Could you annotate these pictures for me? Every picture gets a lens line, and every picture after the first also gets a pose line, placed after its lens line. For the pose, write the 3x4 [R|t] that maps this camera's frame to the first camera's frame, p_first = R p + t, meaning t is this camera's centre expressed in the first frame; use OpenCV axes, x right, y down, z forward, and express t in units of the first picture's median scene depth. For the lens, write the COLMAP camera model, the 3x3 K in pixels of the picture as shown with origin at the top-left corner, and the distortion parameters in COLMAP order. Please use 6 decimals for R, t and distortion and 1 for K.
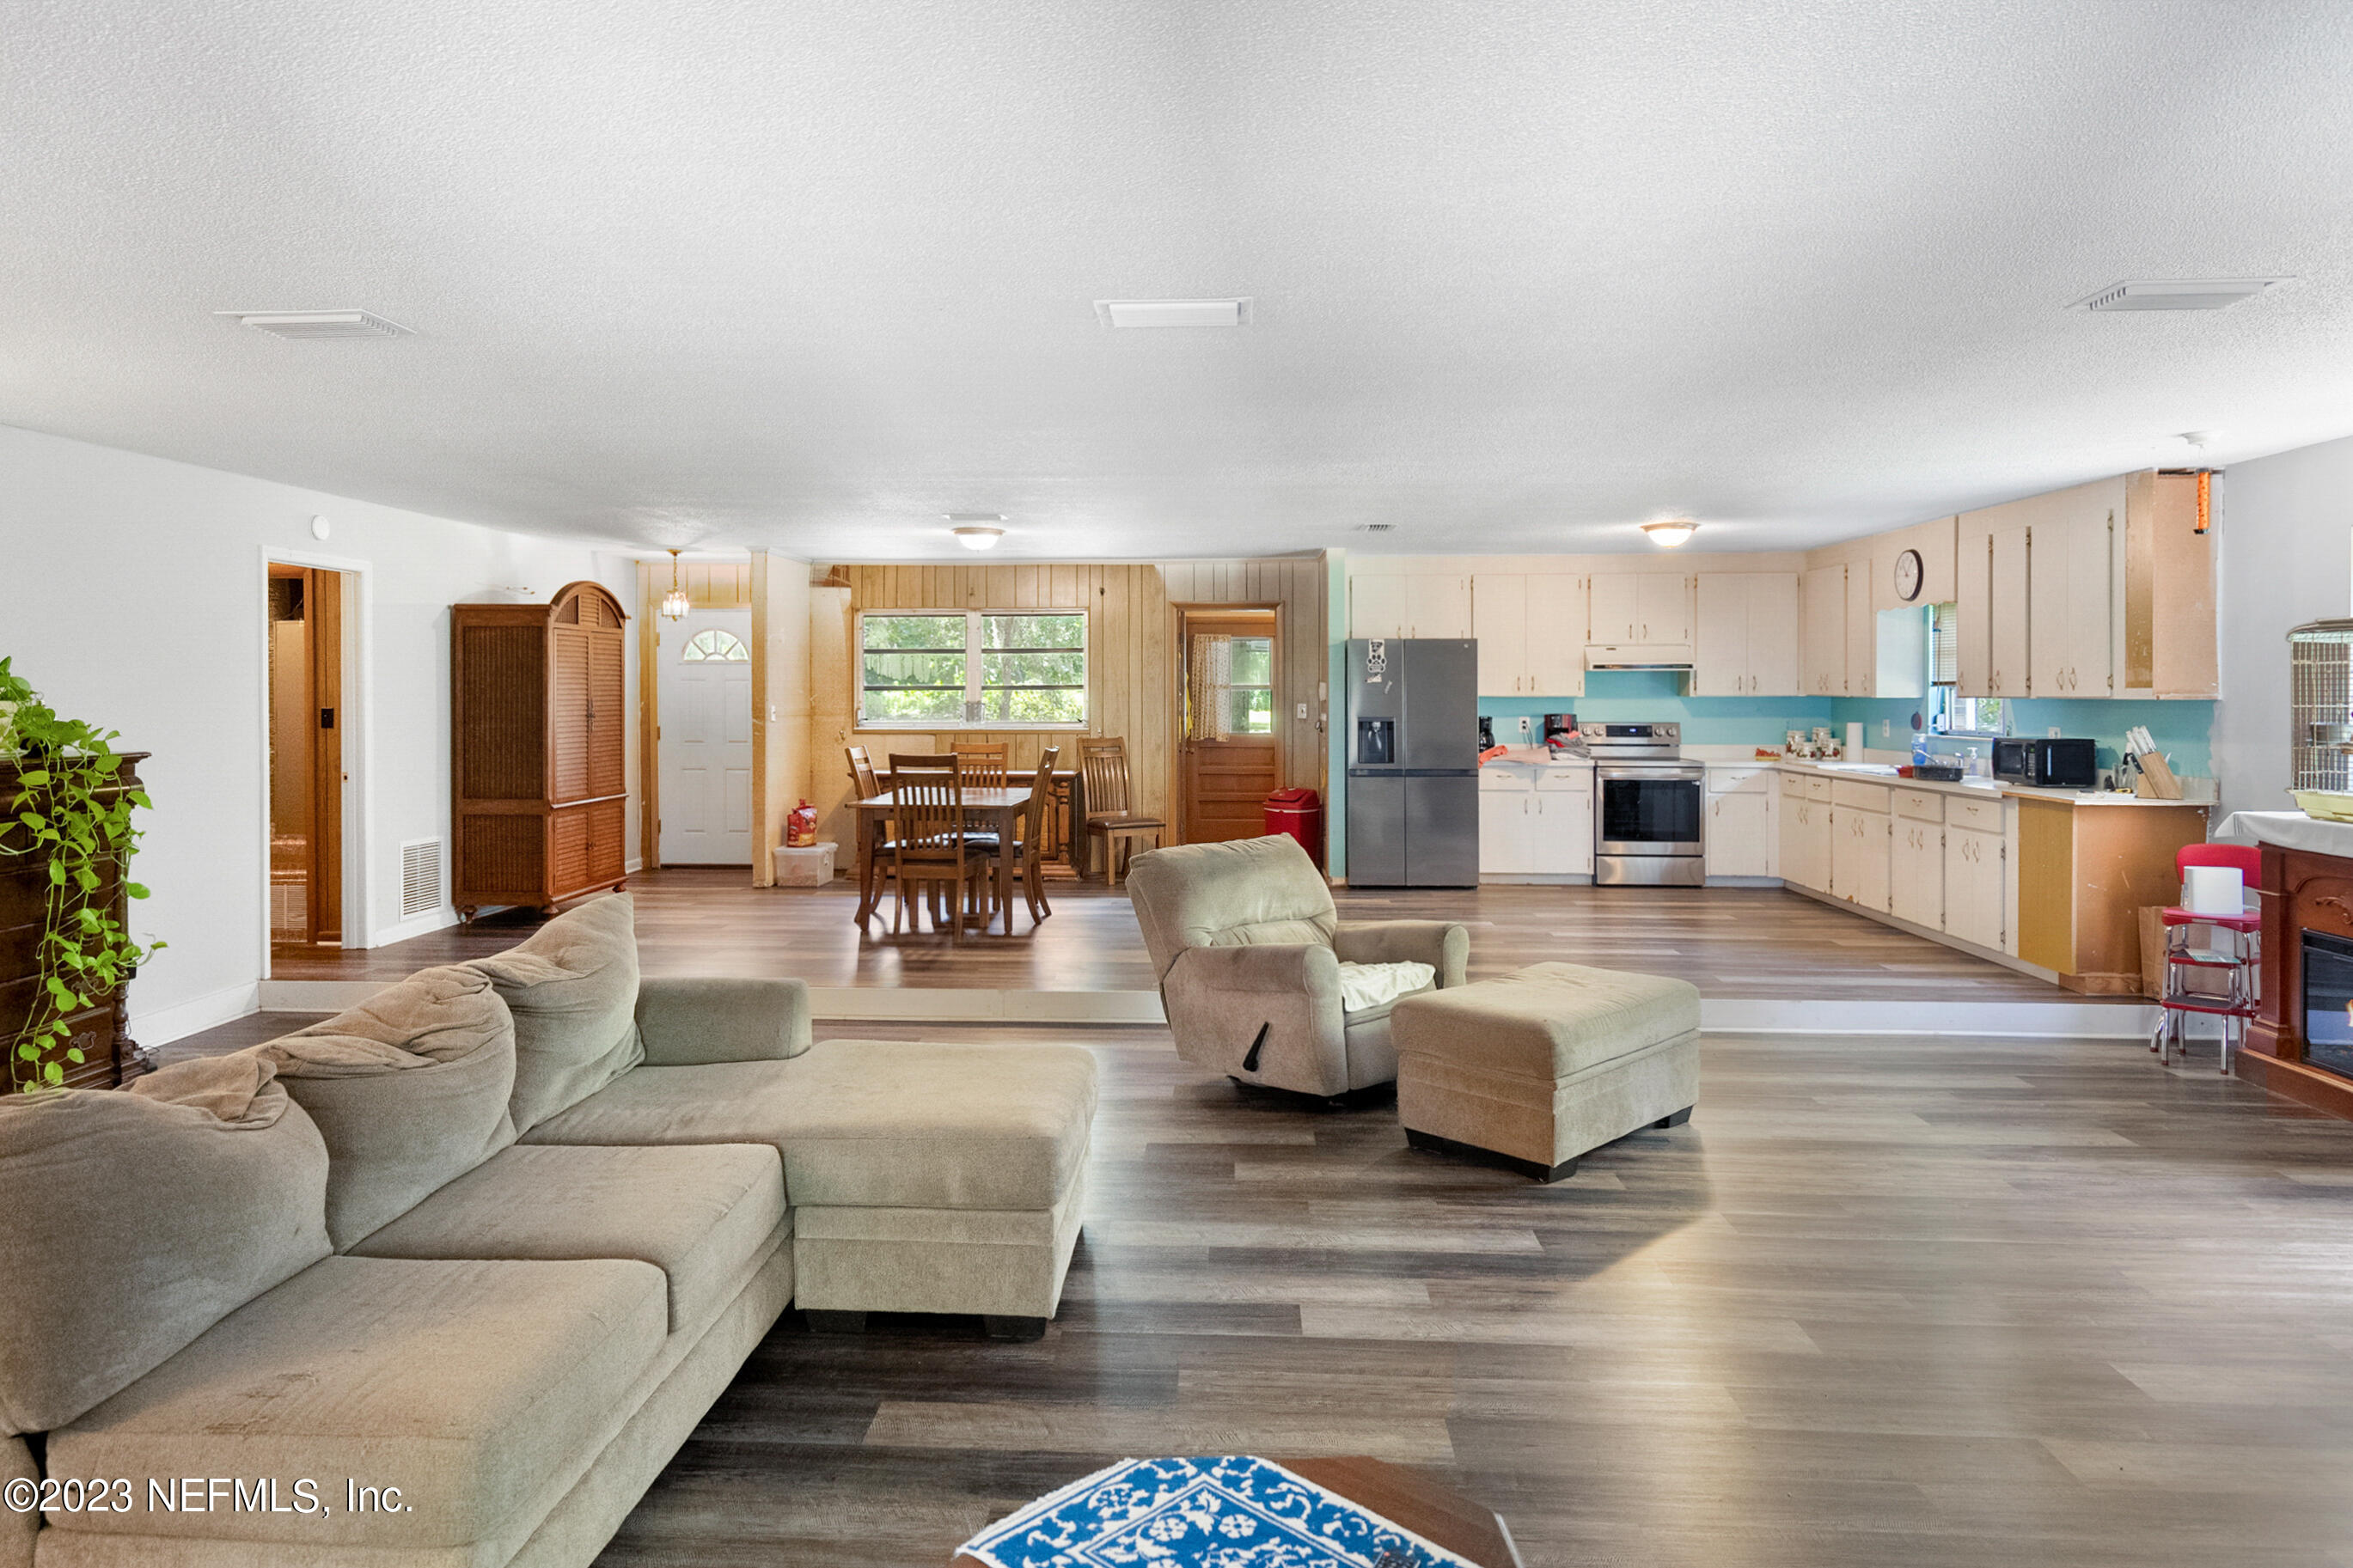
lens RADIAL K [[1430.1, 0, 1173.3], [0, 1430.1, 699.2], [0, 0, 1]] dist [0.024460, -0.000243]
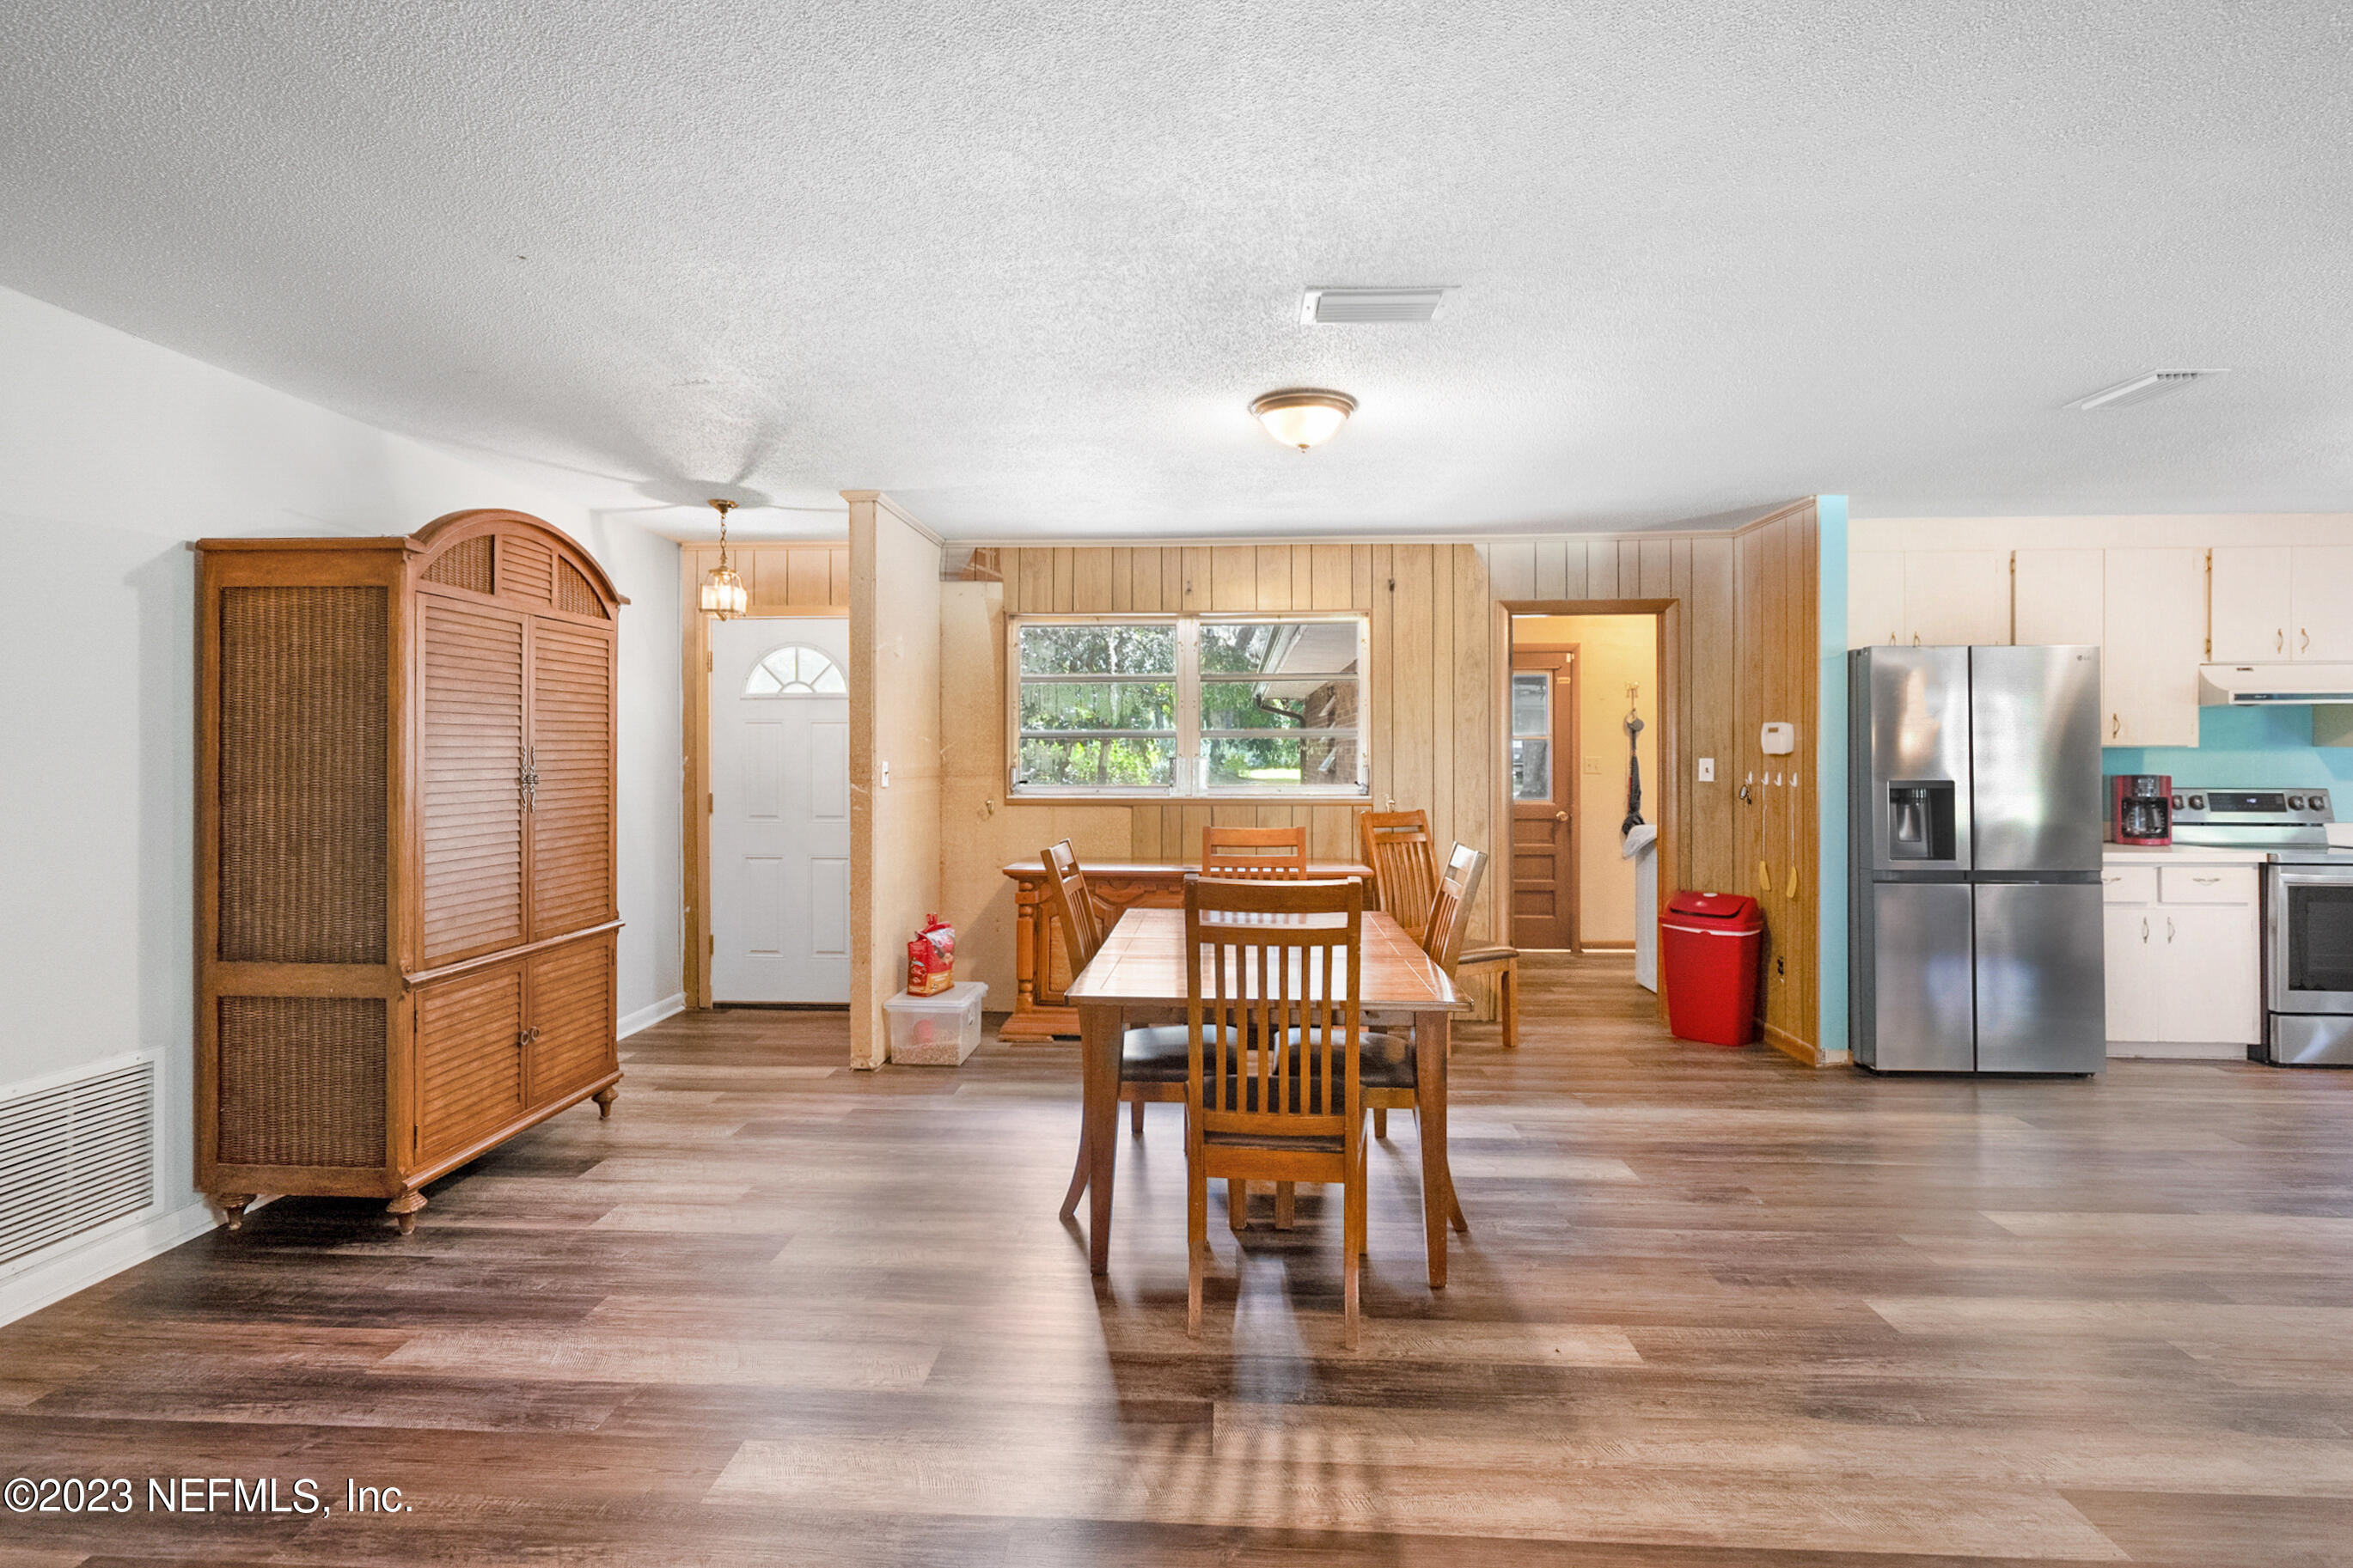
lens RADIAL K [[1100.7, 0, 1176.0], [0, 1100.7, 750.2], [0, 0, 1]] dist [0.001271, -0.000413]
pose [[0.999971, 0.000045, -0.007636, -0.154042], [-0.000115, 0.999959, -0.009107, 0.004046], [0.007635, 0.009107, 0.999929, 0.540962]]
